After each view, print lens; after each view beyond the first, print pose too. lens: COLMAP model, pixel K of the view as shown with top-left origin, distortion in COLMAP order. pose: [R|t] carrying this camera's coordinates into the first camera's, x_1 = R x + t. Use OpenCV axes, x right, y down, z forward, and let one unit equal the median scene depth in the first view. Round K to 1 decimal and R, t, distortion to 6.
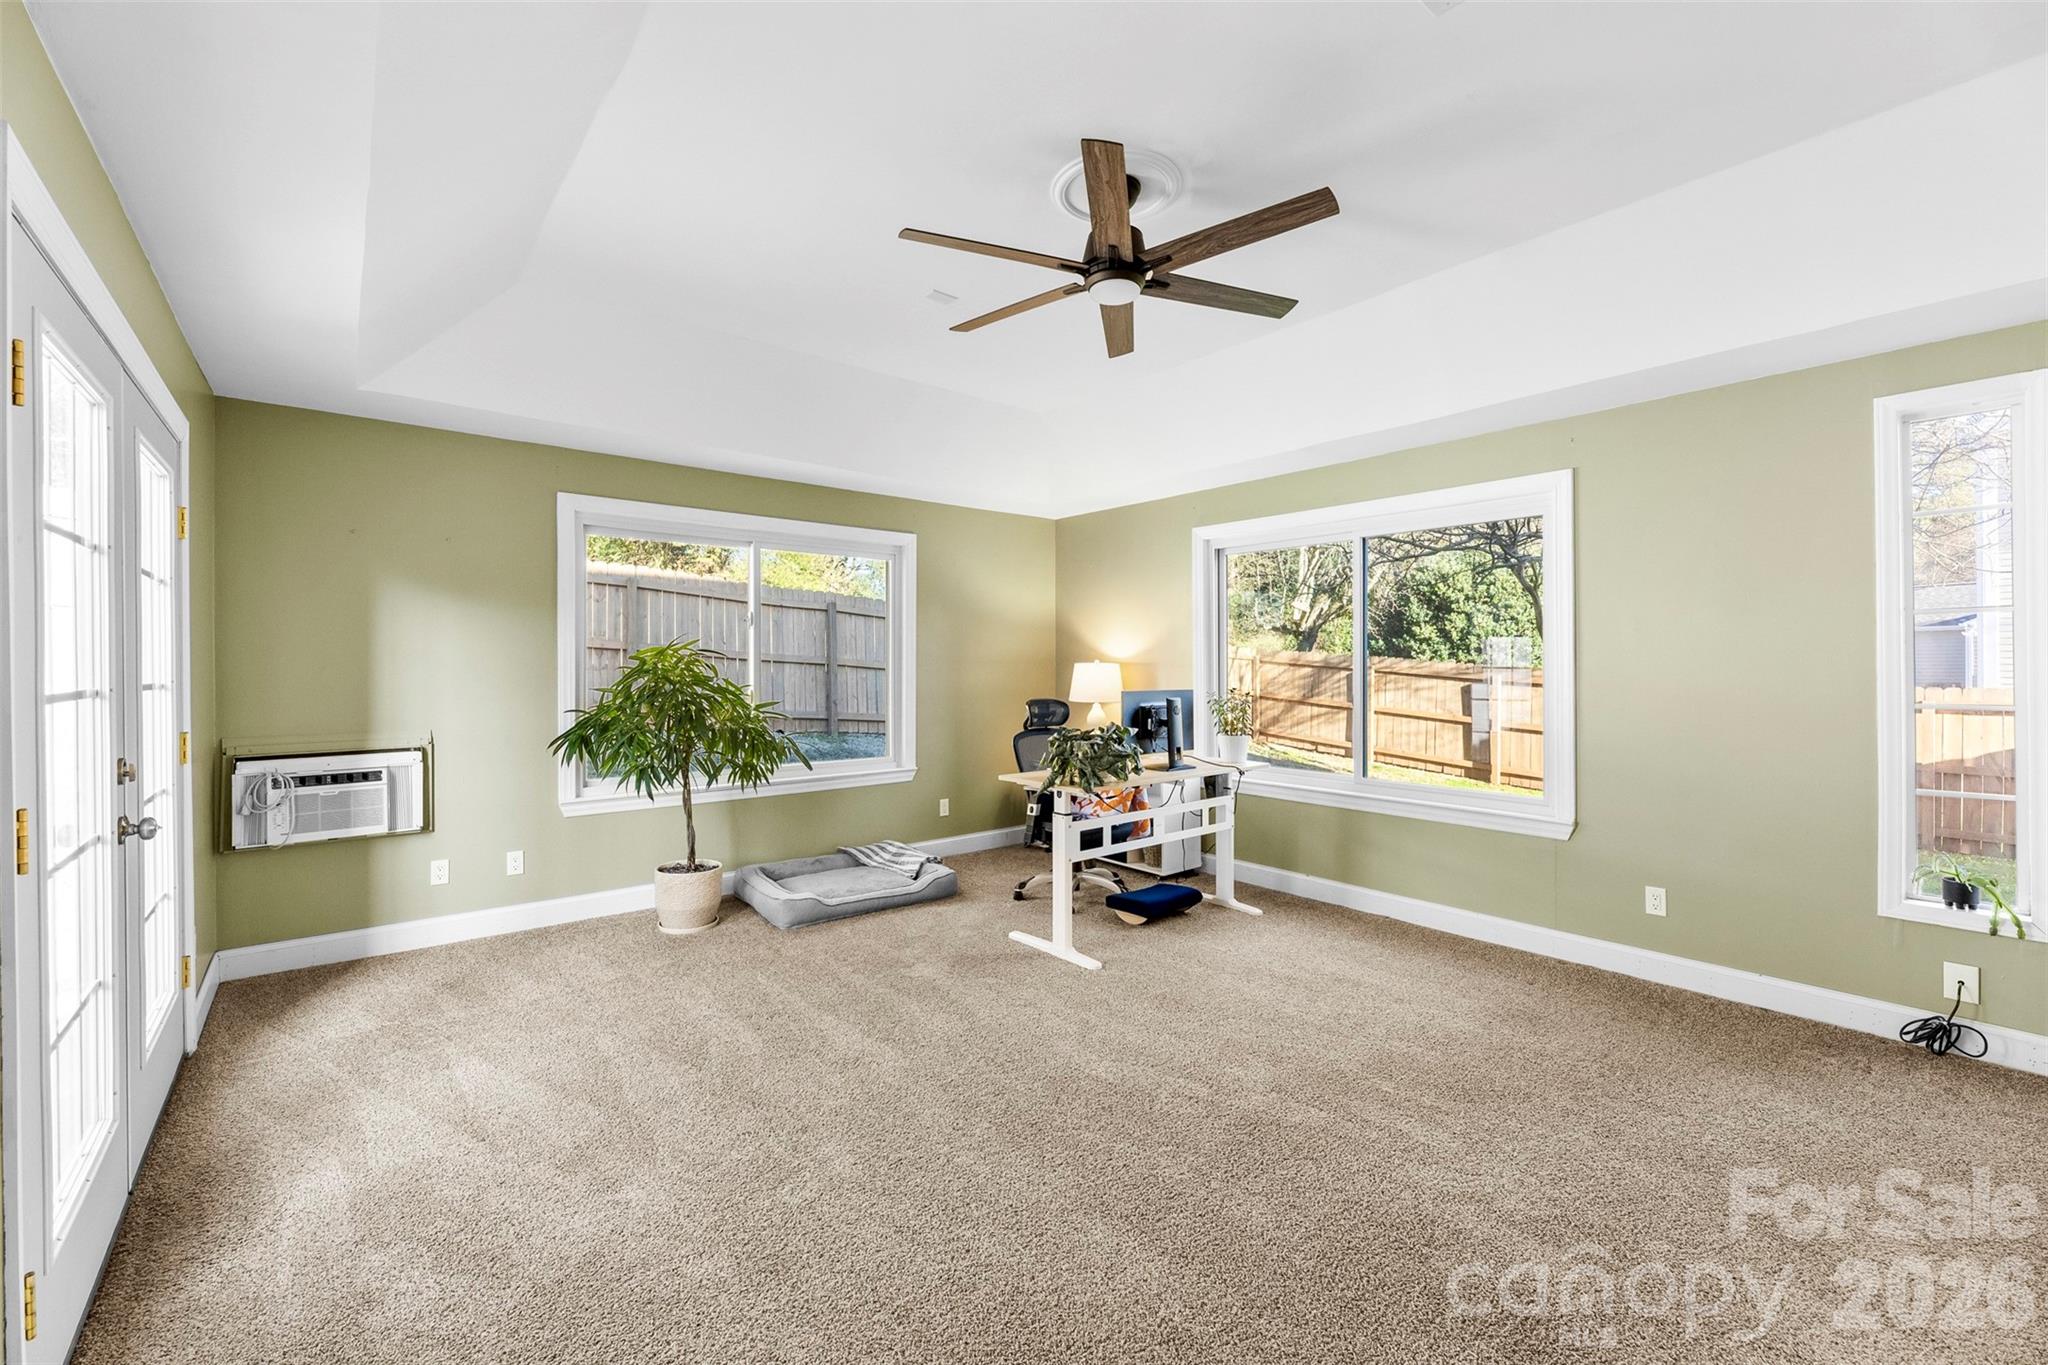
lens RADIAL K [[824.3, 0, 1014.9], [0, 824.3, 681.6], [0, 0, 1]] dist [-0.004428, 0.000016]
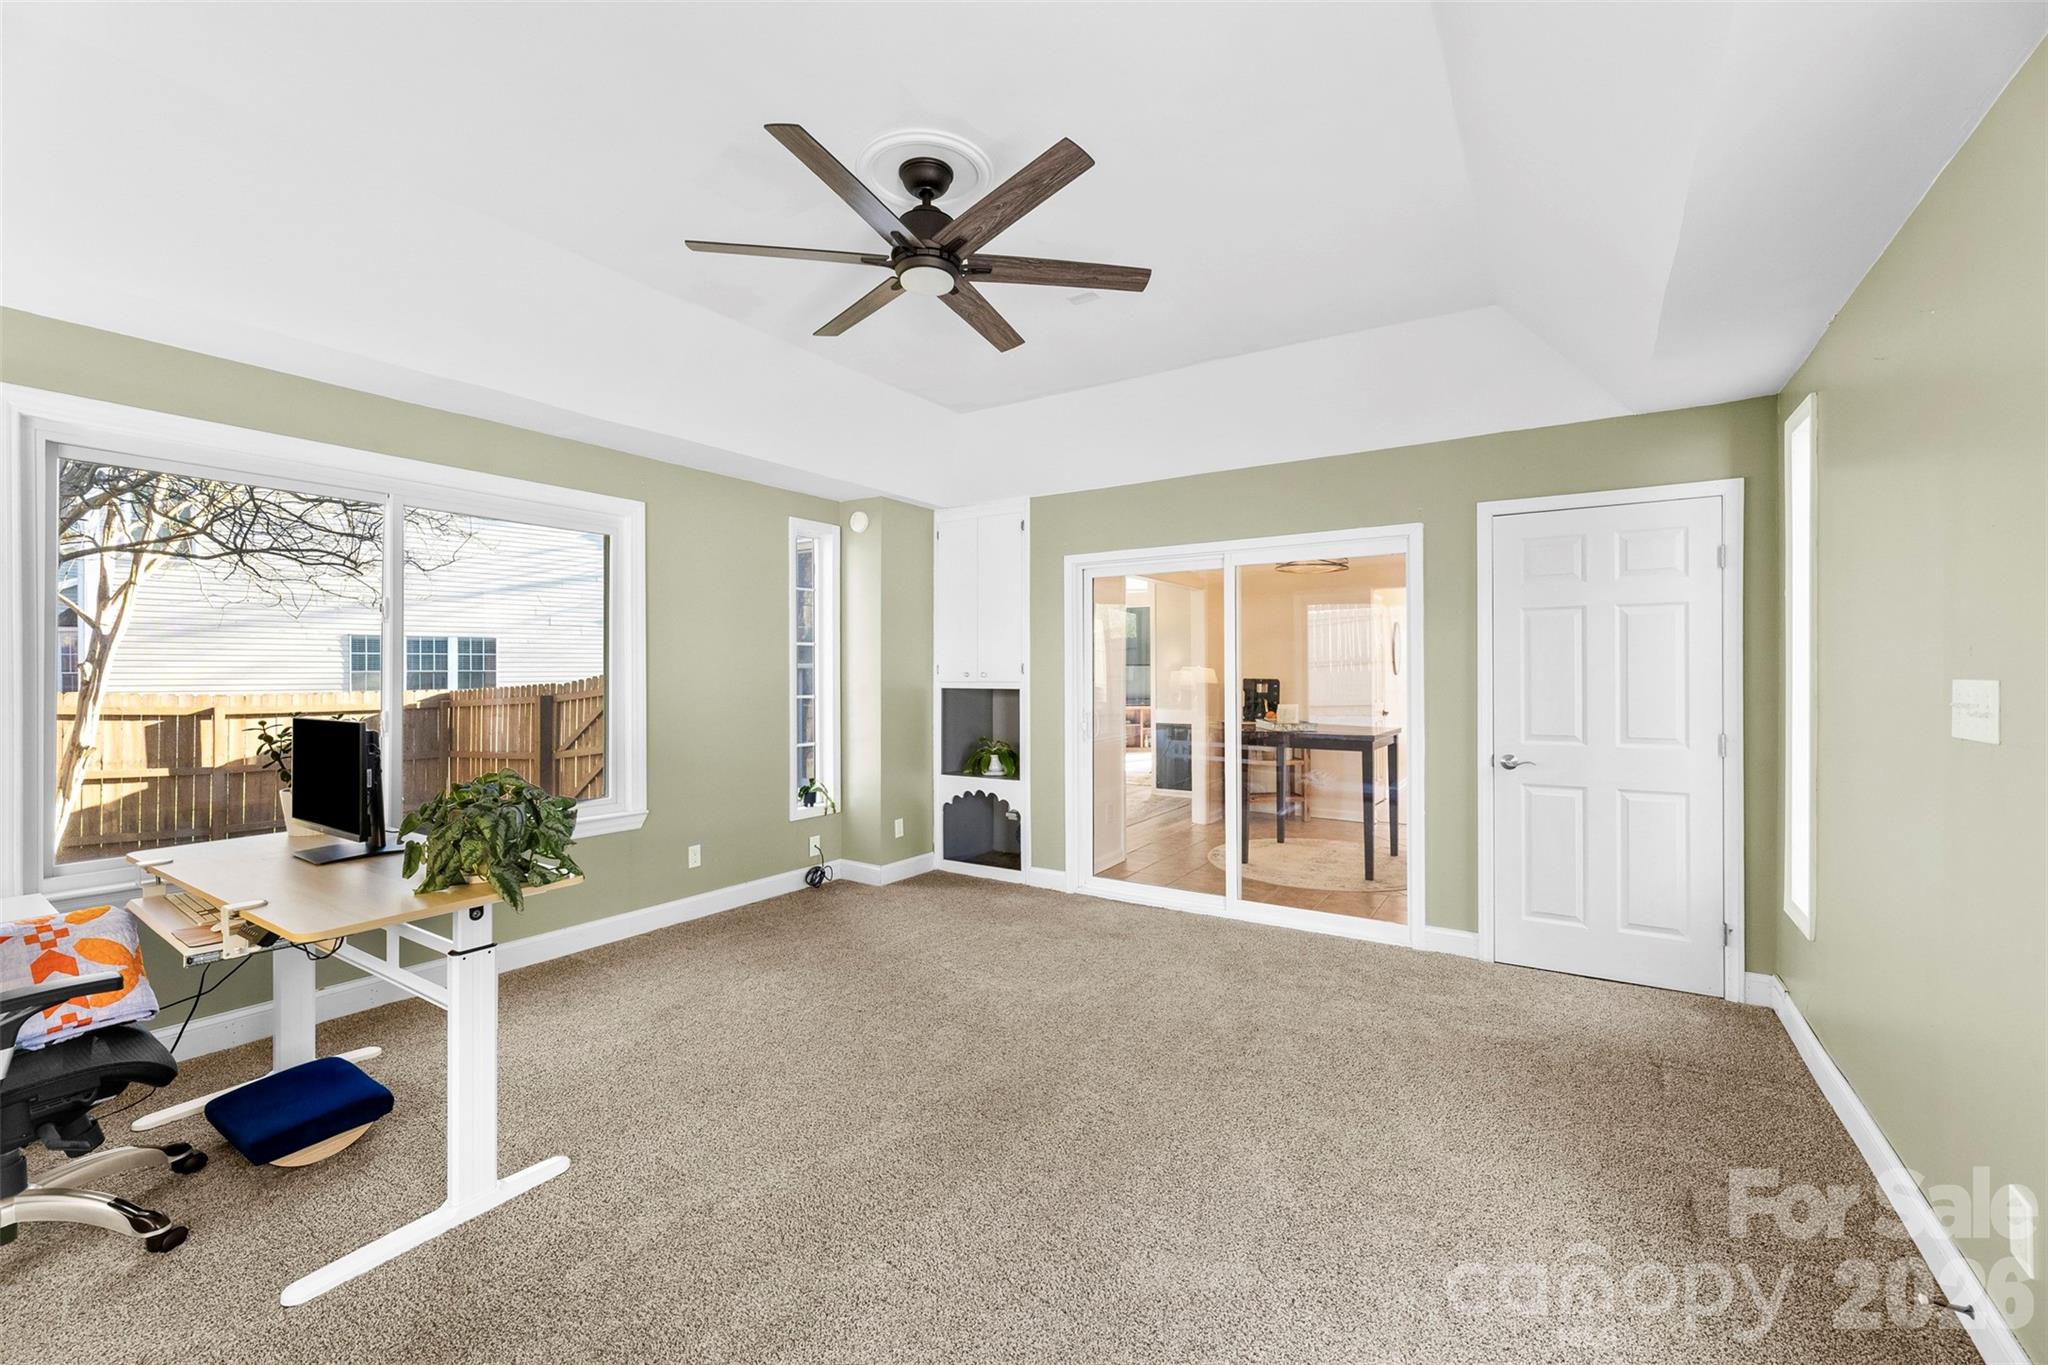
lens RADIAL K [[824.3, 0, 1014.9], [0, 824.3, 681.6], [0, 0, 1]] dist [-0.004428, 0.000016]
pose [[-0.293435, 0.003069, 0.955974, -0.595185], [0.030943, 0.999501, 0.006289, 0.001093], [-0.955478, 0.031426, -0.293383, 0.879770]]
